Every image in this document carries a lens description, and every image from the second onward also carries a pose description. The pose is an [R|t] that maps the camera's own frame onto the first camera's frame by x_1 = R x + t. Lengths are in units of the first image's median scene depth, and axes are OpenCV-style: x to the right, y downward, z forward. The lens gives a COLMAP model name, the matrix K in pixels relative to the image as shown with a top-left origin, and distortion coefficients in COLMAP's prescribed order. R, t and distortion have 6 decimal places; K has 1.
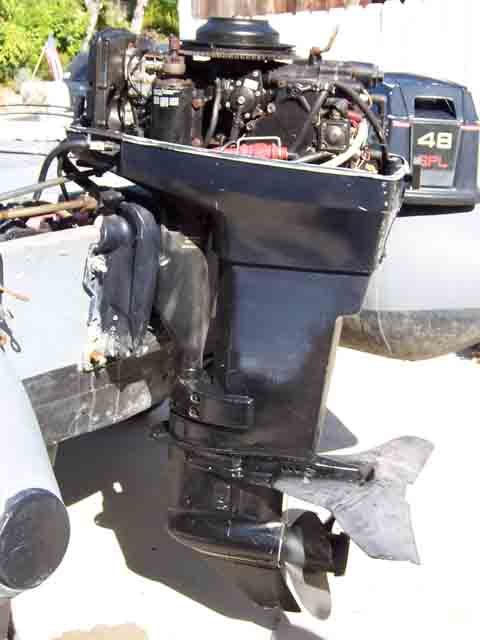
lens RADIAL K [[962.0, 0, 240.0], [0, 962.0, 320.0], [0, 0, 1]] dist [-0.008444, -0.041819]
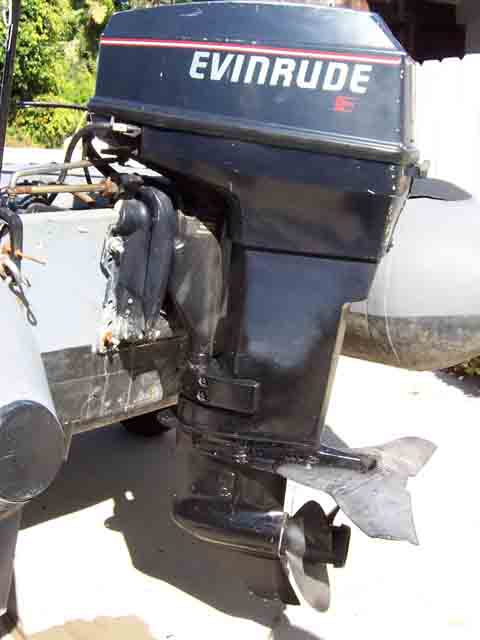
lens RADIAL K [[903.6, 0, 240.0], [0, 903.6, 320.0], [0, 0, 1]] dist [-0.021396, -0.007737]
pose [[0.998819, 0.039344, -0.028495, 0.016968], [-0.041610, 0.995607, -0.083877, 0.094427], [0.025069, 0.084964, 0.996069, 0.034895]]
